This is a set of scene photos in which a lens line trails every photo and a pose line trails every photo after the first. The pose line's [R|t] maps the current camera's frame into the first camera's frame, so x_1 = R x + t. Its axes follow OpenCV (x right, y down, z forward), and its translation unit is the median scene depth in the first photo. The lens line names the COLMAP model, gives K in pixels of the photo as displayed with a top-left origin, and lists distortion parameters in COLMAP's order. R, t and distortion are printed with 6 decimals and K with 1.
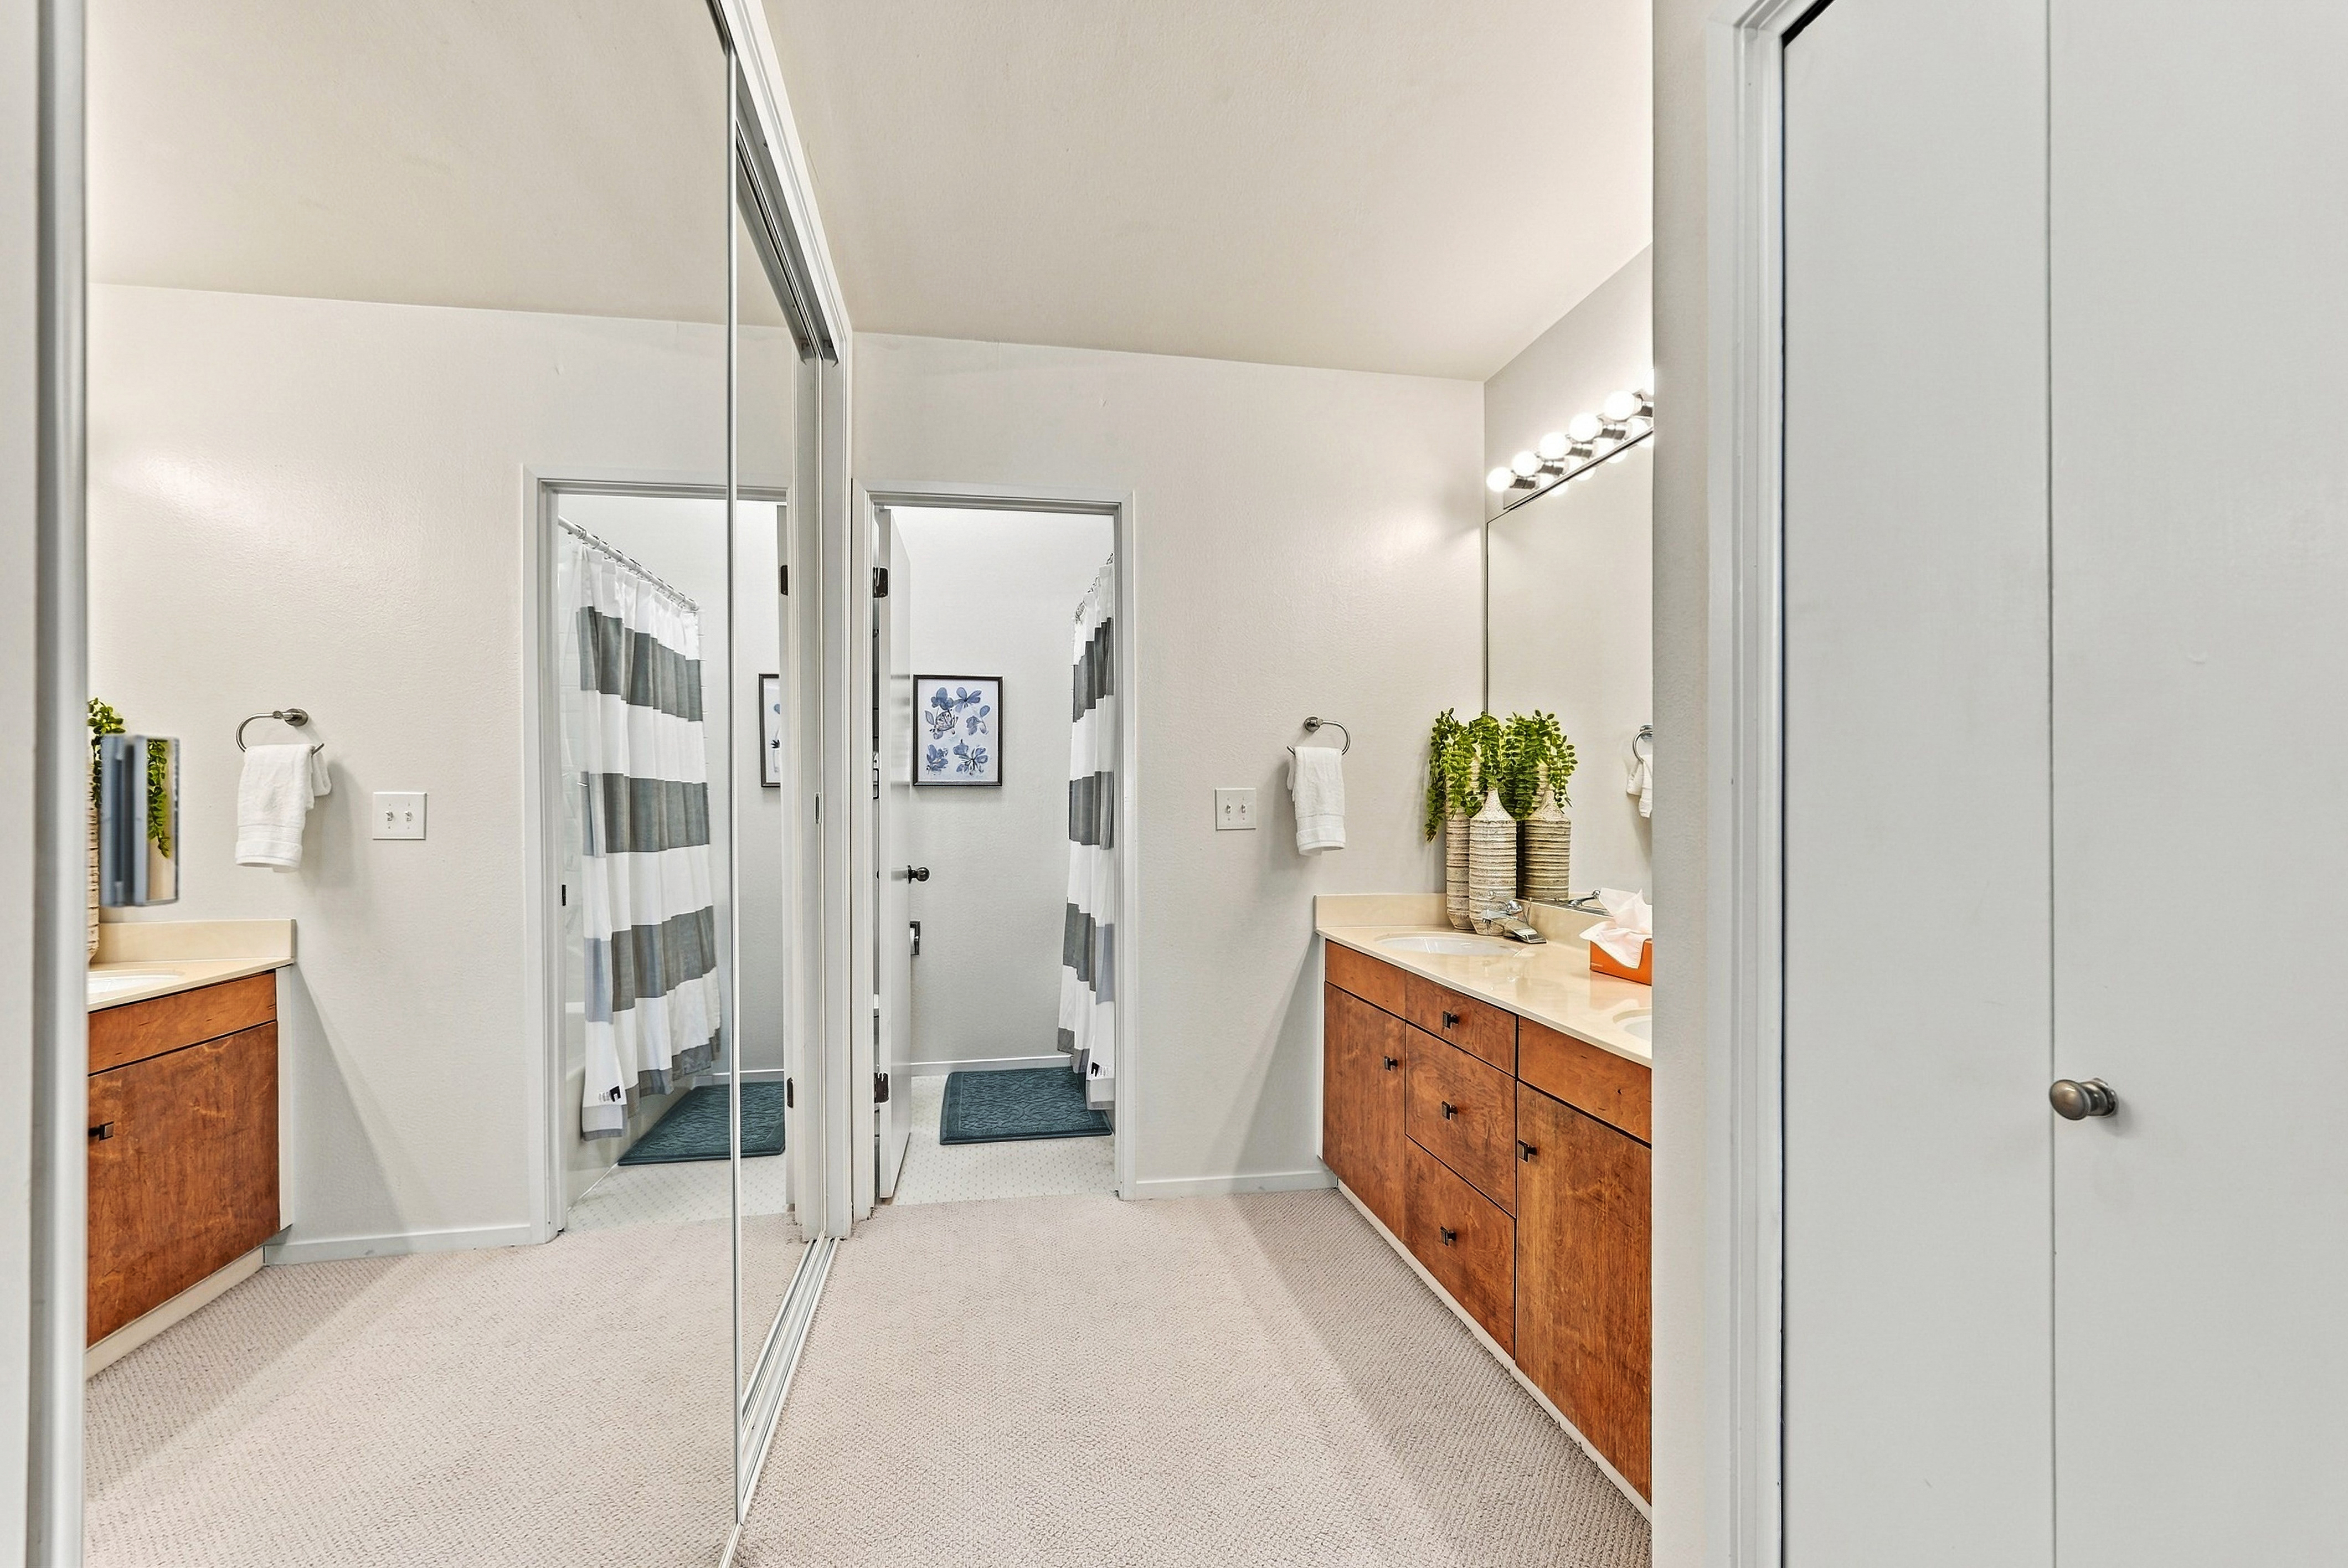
lens RADIAL K [[1144.4, 0, 1182.9], [0, 1144.4, 790.4], [0, 0, 1]] dist [-0.002949, 0.001652]
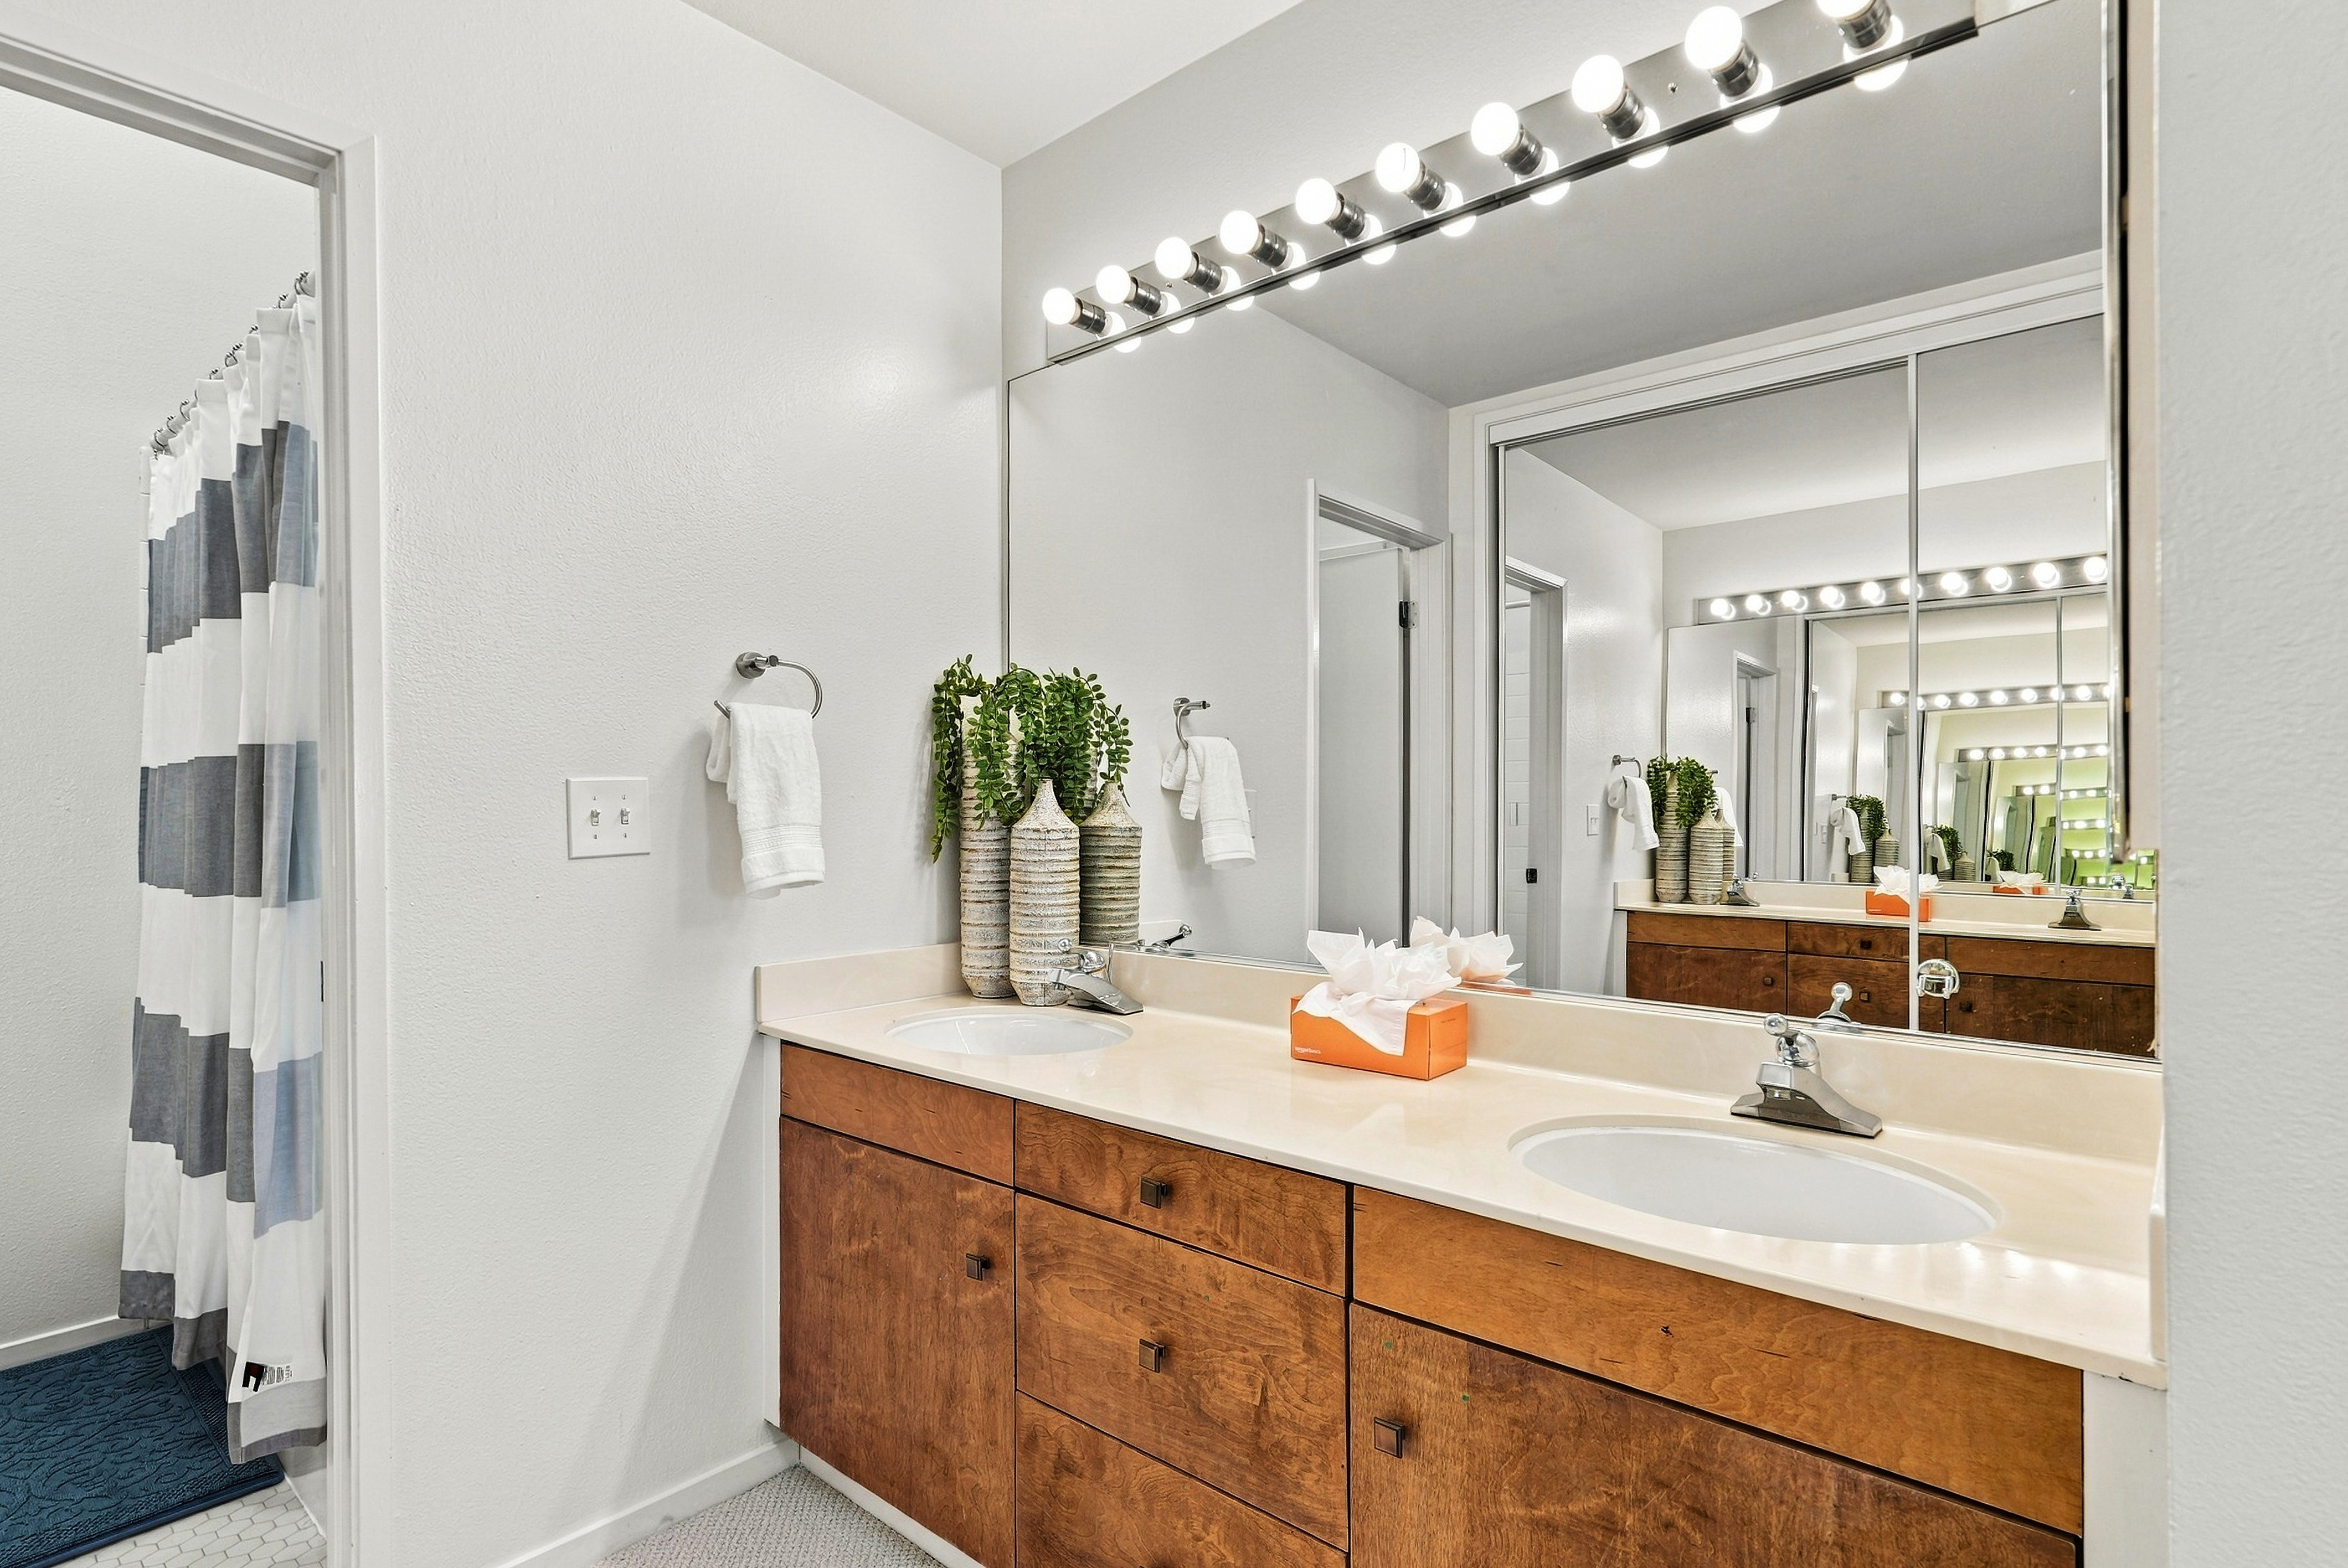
lens RADIAL K [[1144.4, 0, 1155.3], [0, 1144.4, 799.4], [0, 0, 1]] dist [-0.002949, 0.001652]
pose [[0.782810, -0.005698, 0.622235, -0.085435], [0.002530, 0.999979, 0.005974, 0.005785], [-0.622256, -0.003102, 0.782808, 0.439042]]
